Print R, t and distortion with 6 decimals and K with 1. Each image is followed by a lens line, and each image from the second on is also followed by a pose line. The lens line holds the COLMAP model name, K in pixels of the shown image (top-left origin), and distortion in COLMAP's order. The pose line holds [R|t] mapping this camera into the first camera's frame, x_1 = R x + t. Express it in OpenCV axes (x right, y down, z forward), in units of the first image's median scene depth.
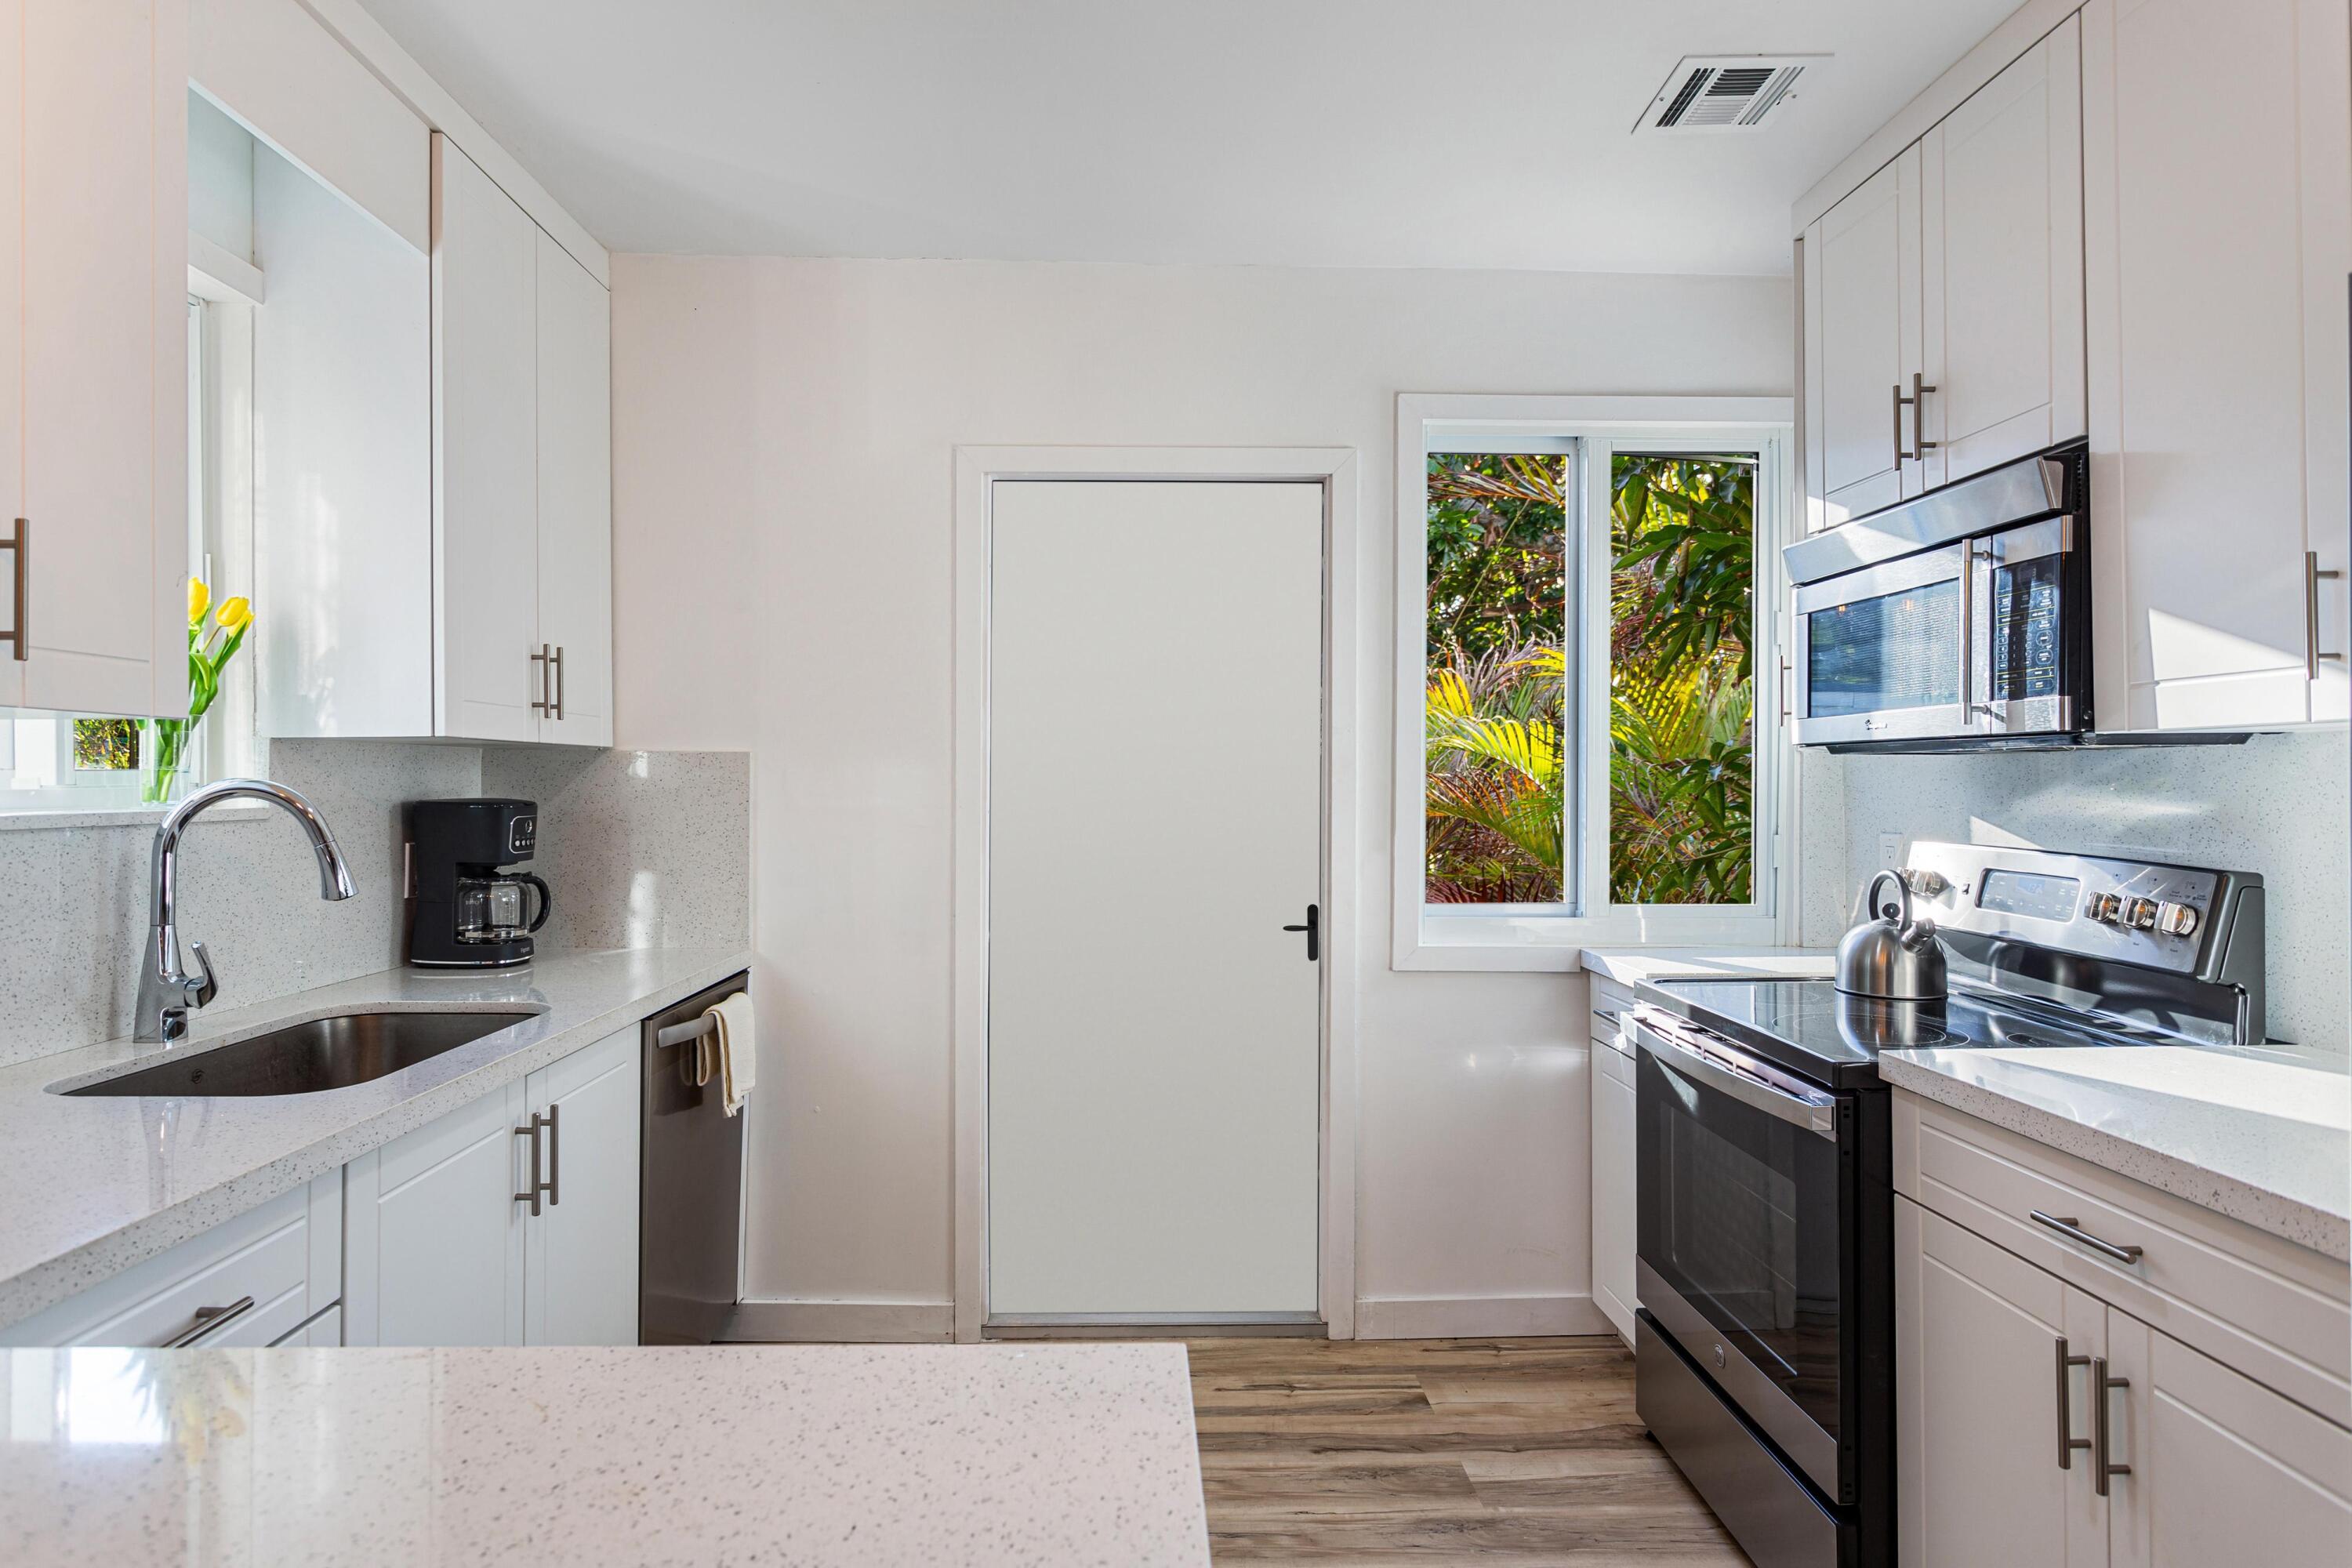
lens RADIAL K [[1415.7, 0, 1171.6], [0, 1415.7, 777.1], [0, 0, 1]] dist [-0.001768, -0.000791]
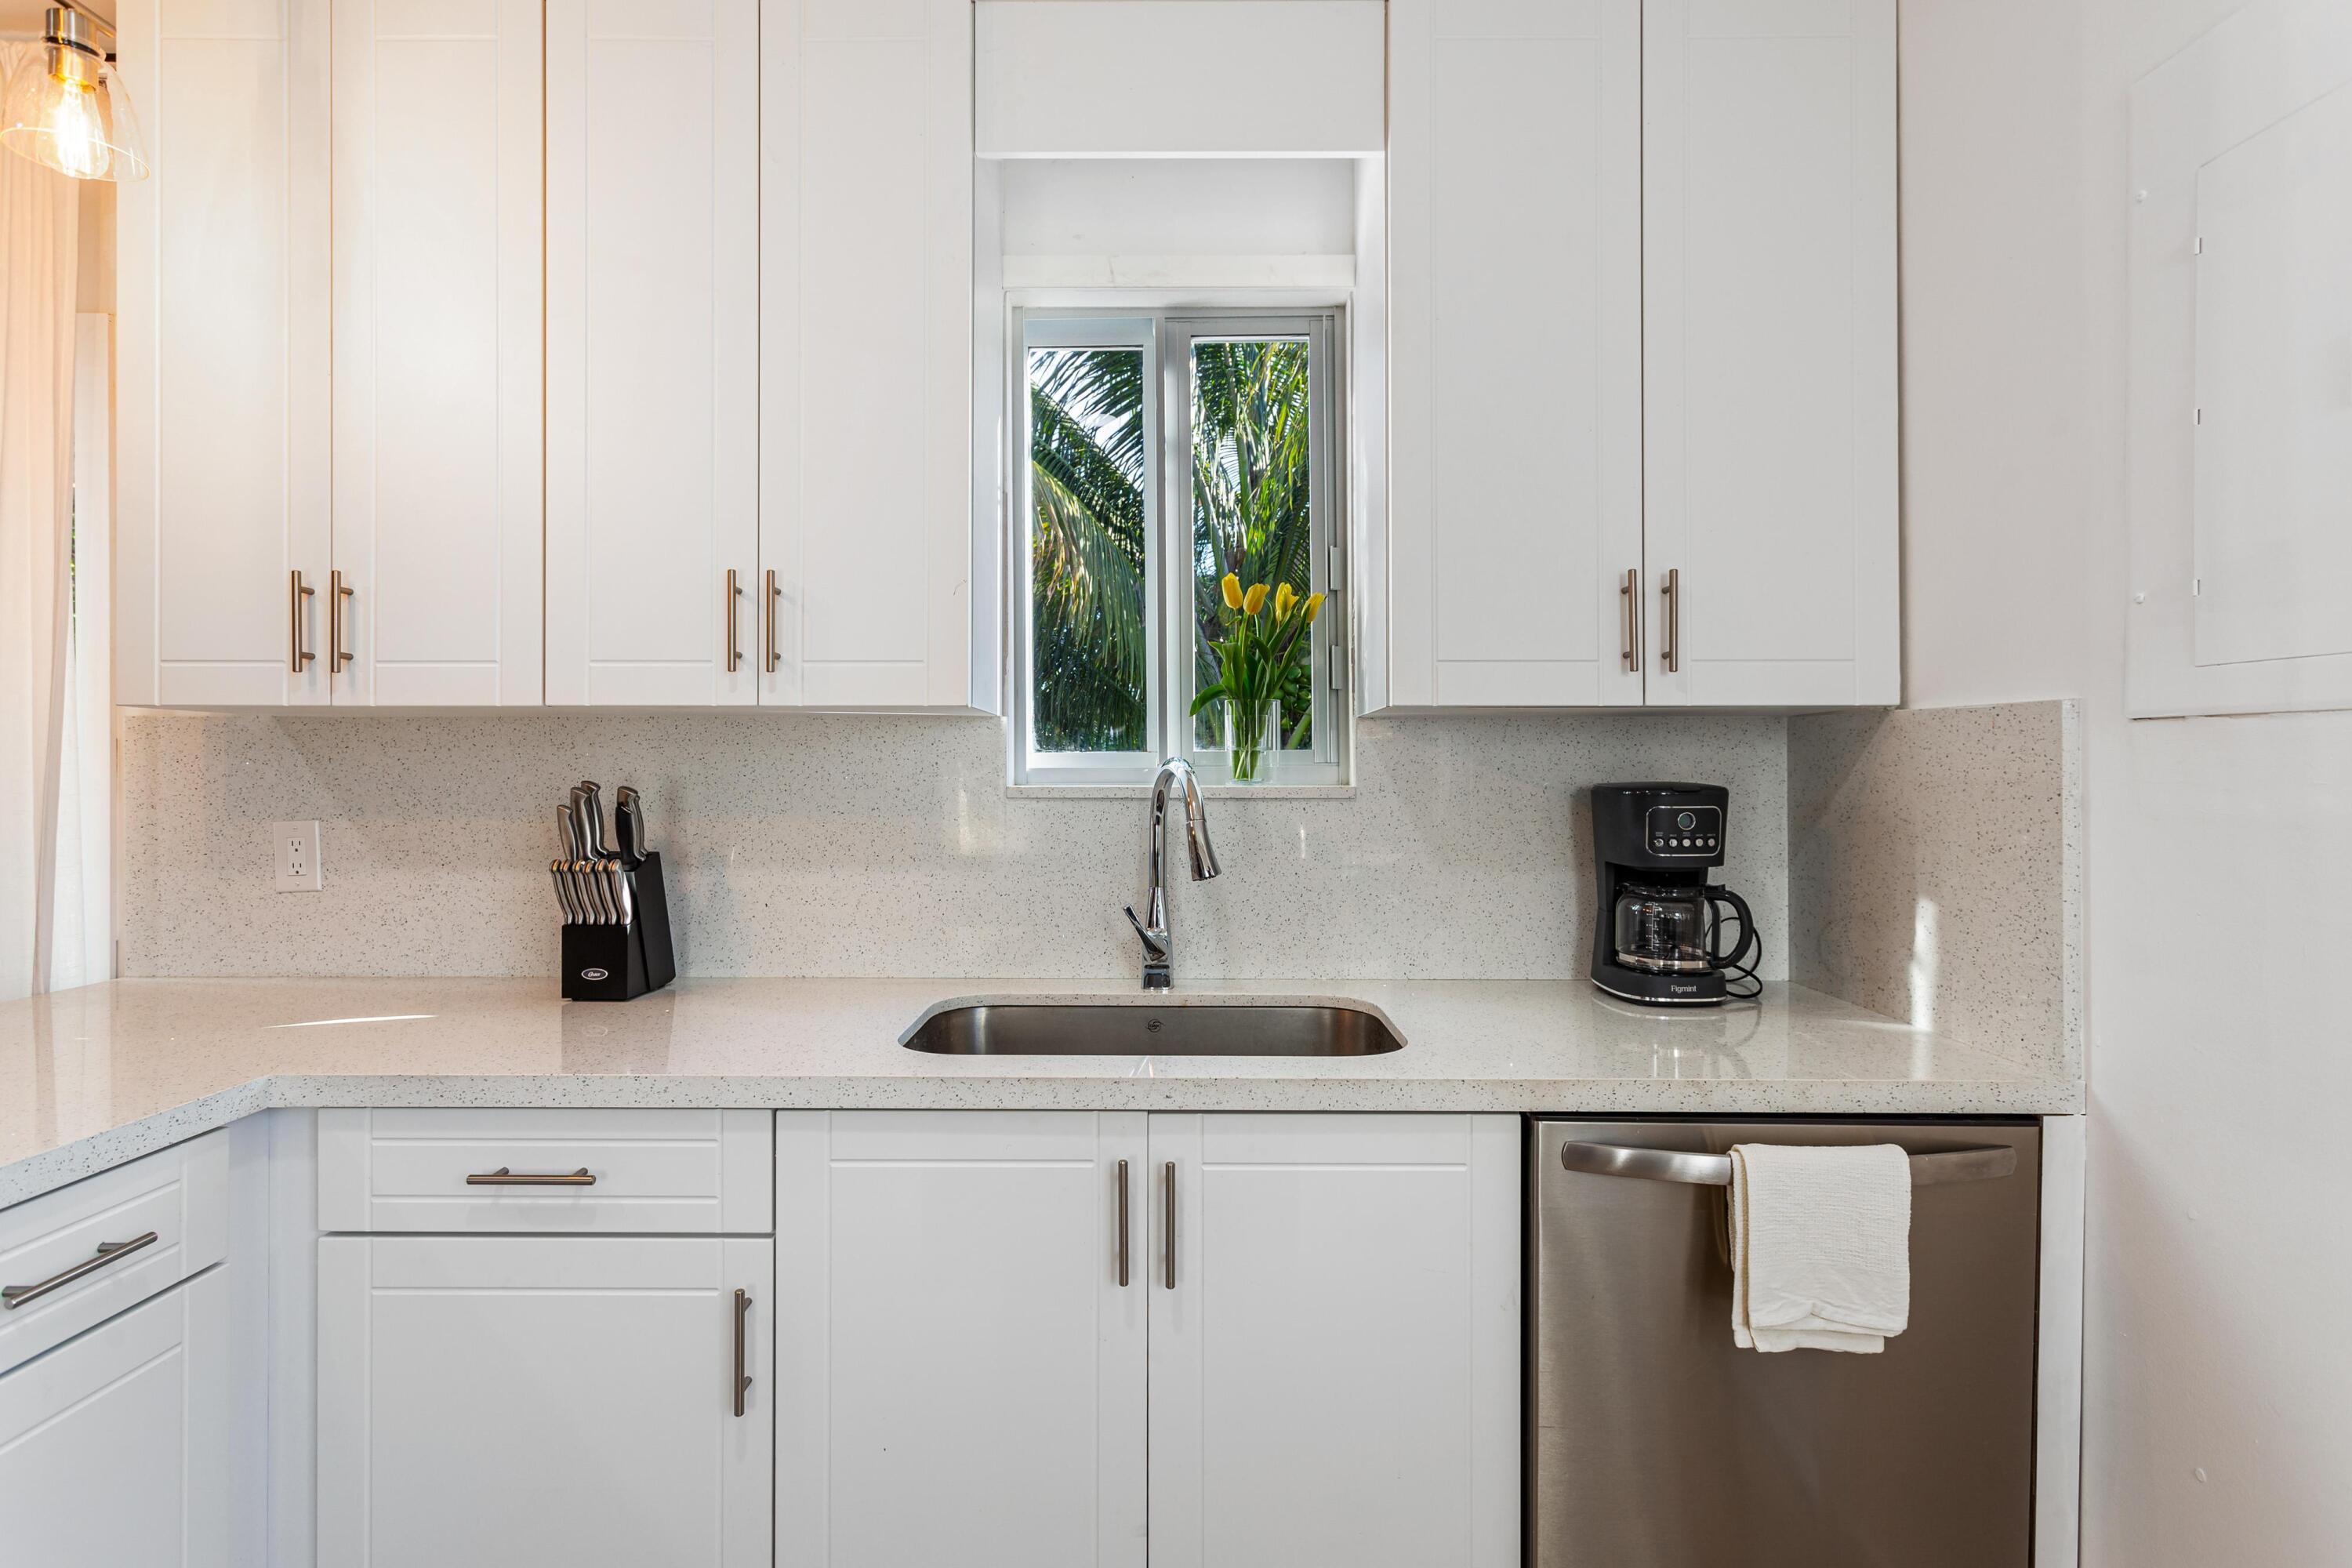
lens RADIAL K [[1142.8, 0, 1173.6], [0, 1142.8, 780.3], [0, 0, 1]] dist [-0.002317, 0.000041]
pose [[-0.049422, 0.003062, -0.998773, 0.135796], [-0.000293, 0.999995, 0.003080, 0.010946], [0.998778, 0.000444, -0.049420, 0.702524]]
